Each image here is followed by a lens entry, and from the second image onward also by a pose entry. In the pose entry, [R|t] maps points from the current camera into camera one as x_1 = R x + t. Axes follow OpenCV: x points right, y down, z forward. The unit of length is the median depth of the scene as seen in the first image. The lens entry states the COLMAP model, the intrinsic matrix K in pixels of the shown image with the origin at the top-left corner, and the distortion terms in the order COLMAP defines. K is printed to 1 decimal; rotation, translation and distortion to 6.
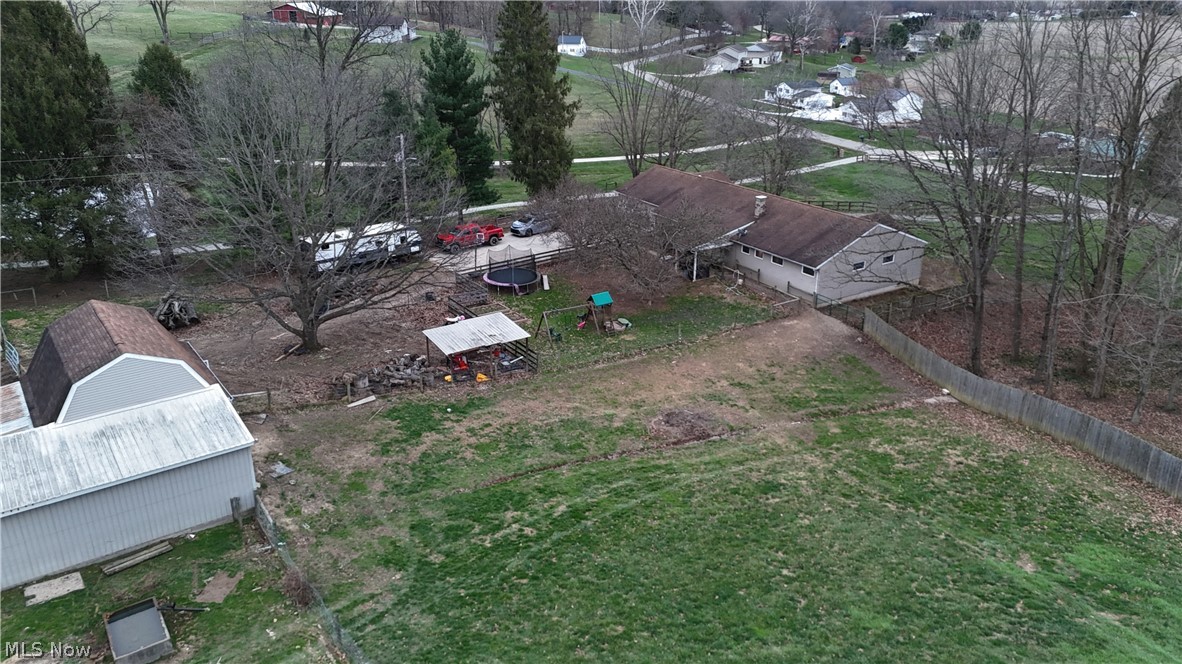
lens RADIAL K [[849.2, 0, 590.2], [0, 849.2, 332.5], [0, 0, 1]] dist [0.072221, -0.039107]
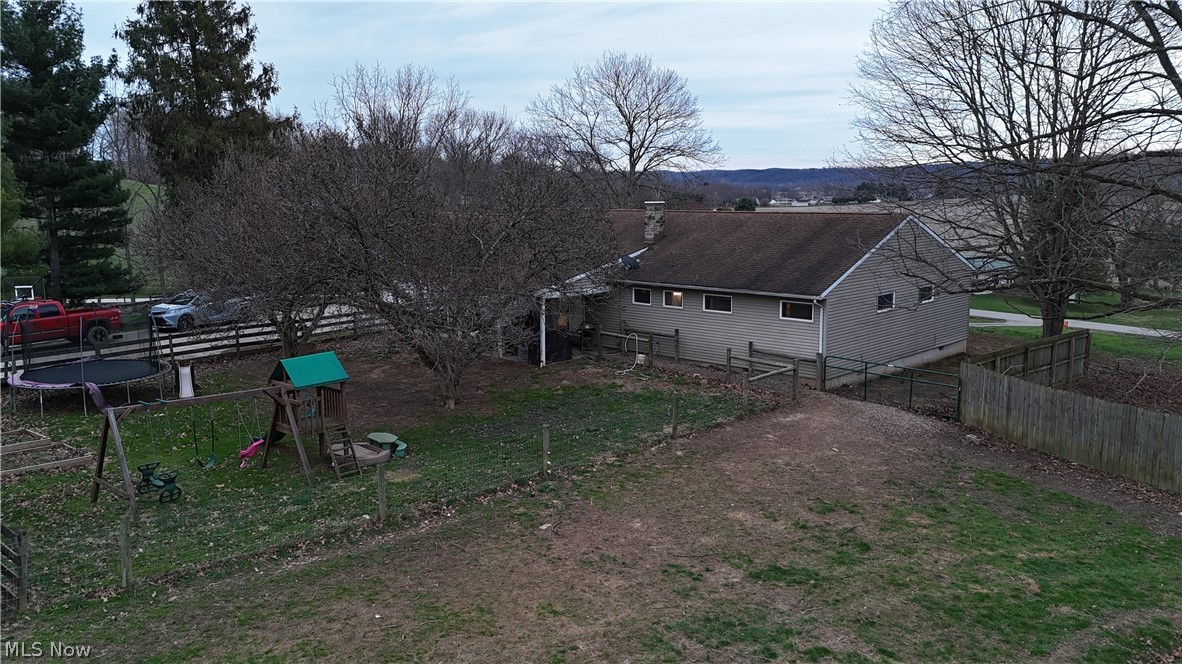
lens RADIAL K [[885.9, 0, 581.9], [0, 885.9, 335.3], [0, 0, 1]] dist [0.088125, -0.078026]
pose [[0.969400, -0.040706, 0.242087, 0.029766], [0.097222, 0.969183, -0.226347, 0.037005], [-0.225413, 0.242957, 0.943483, 0.582726]]
